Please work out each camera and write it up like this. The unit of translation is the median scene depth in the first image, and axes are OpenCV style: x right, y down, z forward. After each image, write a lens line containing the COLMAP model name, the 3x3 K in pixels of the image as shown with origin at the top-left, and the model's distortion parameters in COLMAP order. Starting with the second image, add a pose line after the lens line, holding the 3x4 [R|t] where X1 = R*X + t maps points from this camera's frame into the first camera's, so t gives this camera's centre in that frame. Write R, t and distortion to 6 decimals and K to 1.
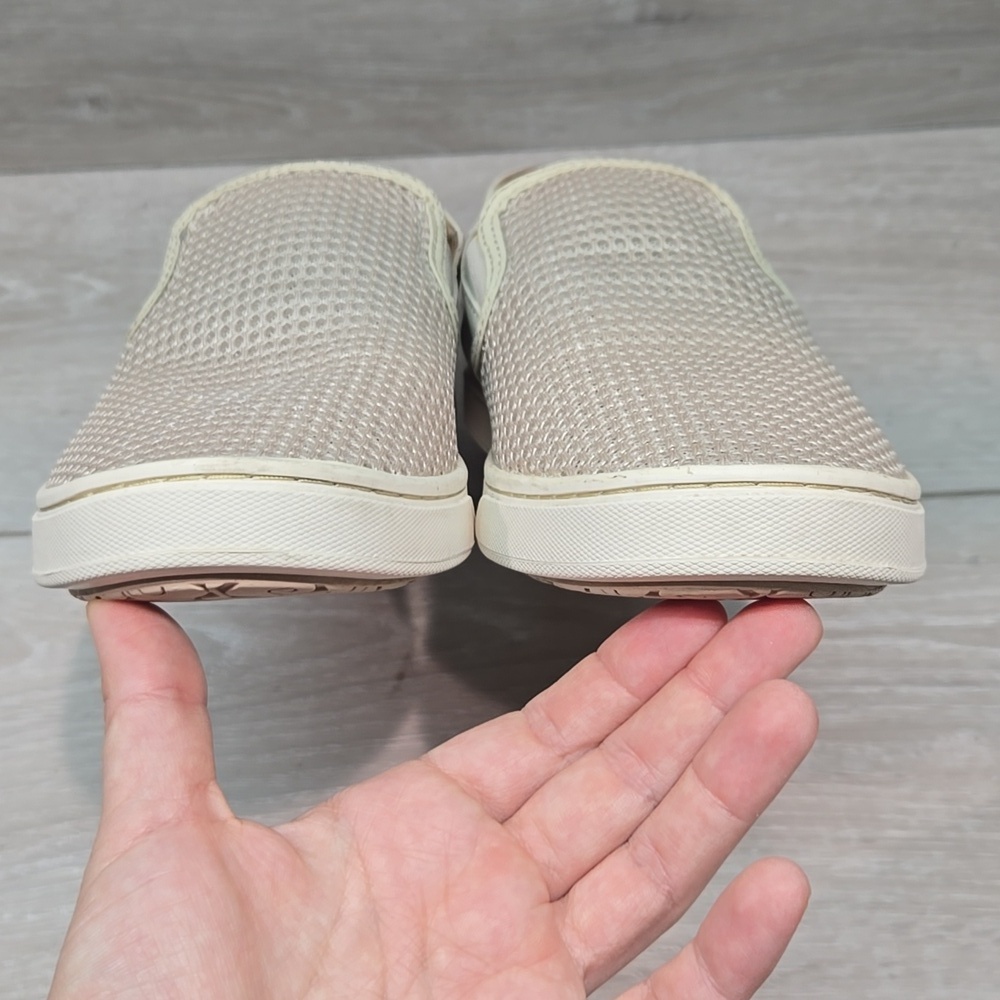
lens RADIAL K [[1498.2, 0, 500.0], [0, 1498.2, 500.0], [0, 0, 1]] dist [-0.005296, 0.103997]
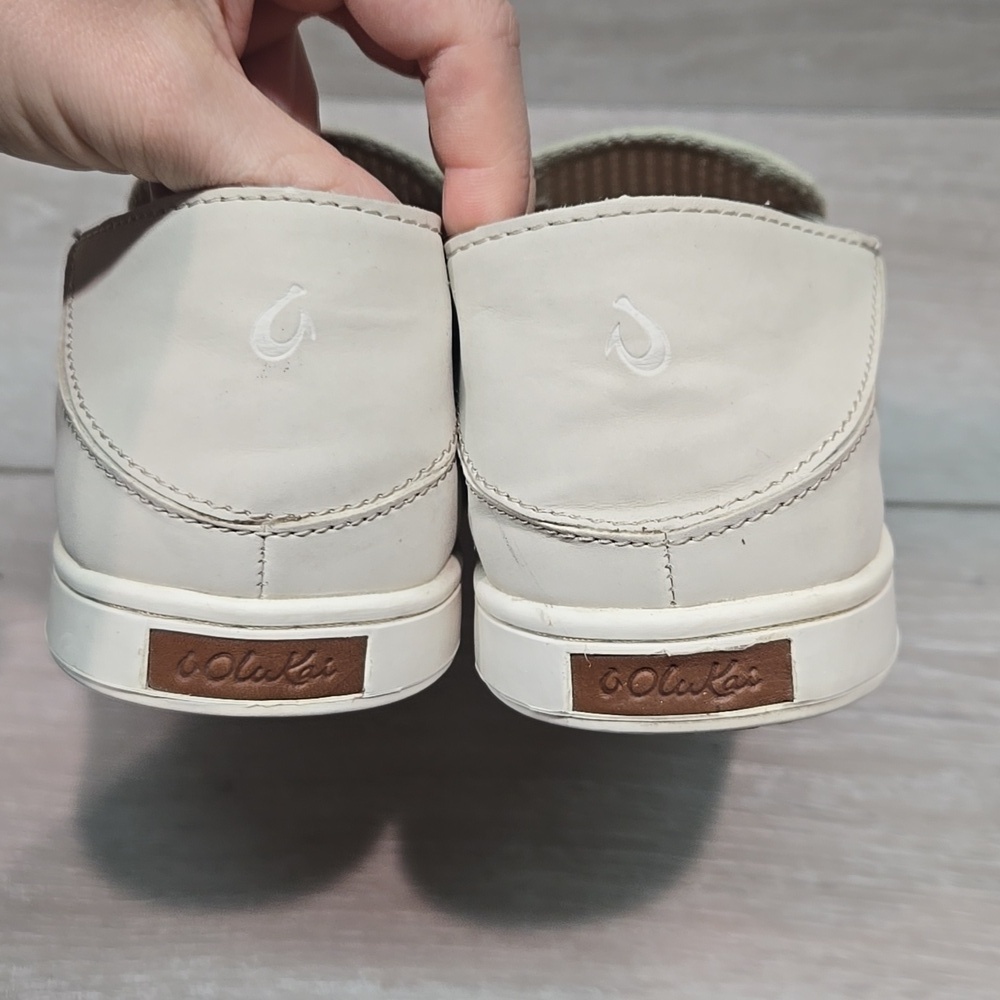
lens RADIAL K [[1498.2, 0, 500.0], [0, 1498.2, 500.0], [0, 0, 1]] dist [-0.005296, 0.103997]
pose [[0.996386, 0.081024, -0.025509, 0.058080], [-0.081444, 0.996551, -0.015896, 0.032195], [0.024133, 0.017916, 0.999548, 0.117271]]
